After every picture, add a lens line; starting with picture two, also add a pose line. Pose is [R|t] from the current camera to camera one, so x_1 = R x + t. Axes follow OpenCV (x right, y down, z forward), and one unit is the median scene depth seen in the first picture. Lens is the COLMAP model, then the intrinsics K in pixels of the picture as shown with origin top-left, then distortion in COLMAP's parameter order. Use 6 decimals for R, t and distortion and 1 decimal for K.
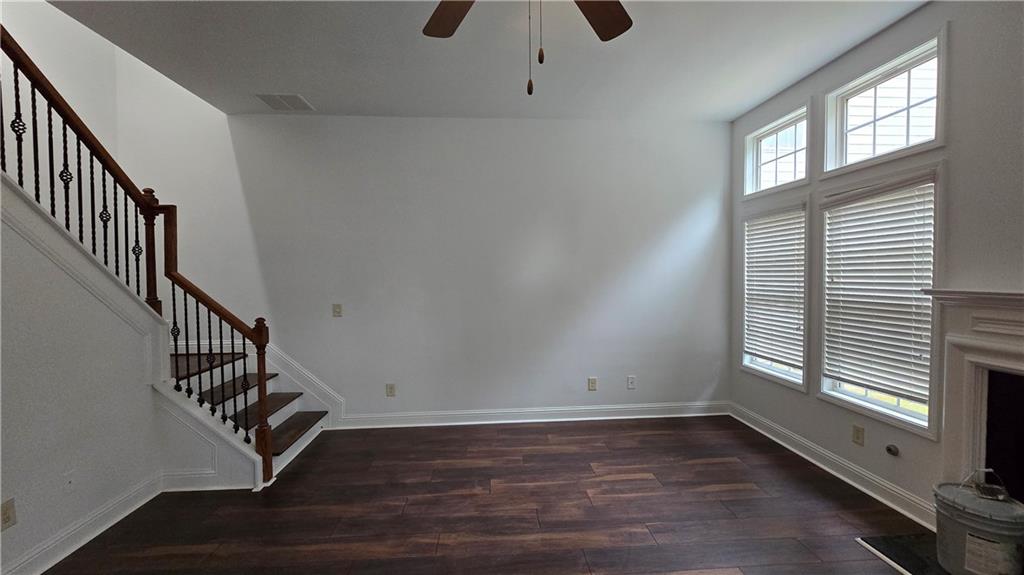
lens RADIAL K [[421.1, 0, 514.8], [0, 421.1, 287.0], [0, 0, 1]] dist [-0.001235, 0.000458]
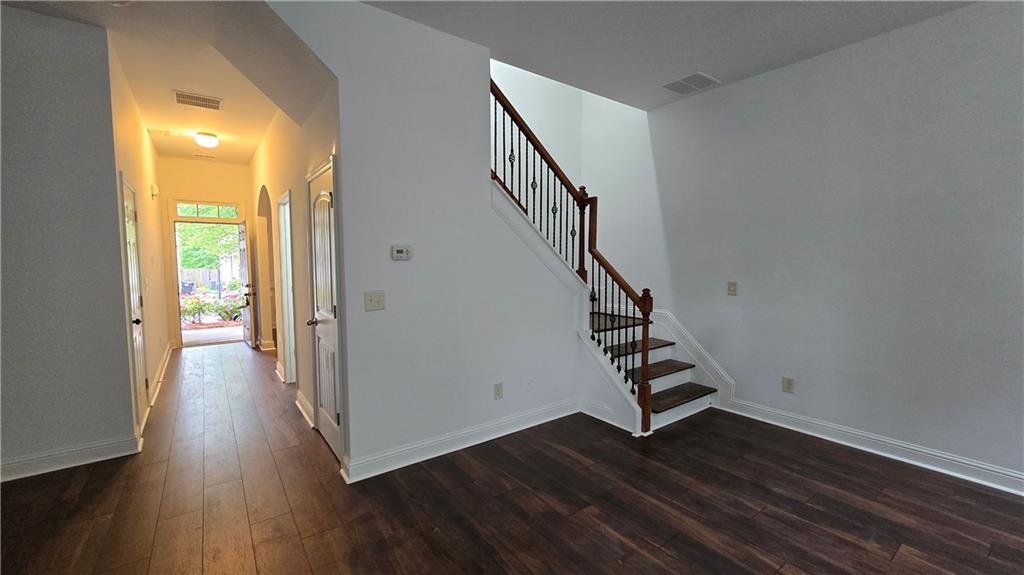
lens RADIAL K [[421.1, 0, 514.8], [0, 421.1, 287.0], [0, 0, 1]] dist [-0.001235, 0.000458]
pose [[0.540869, 0.067257, -0.838414, 0.153470], [-0.028393, 0.997690, 0.061718, 0.009119], [0.840628, -0.009576, 0.541529, 0.089580]]
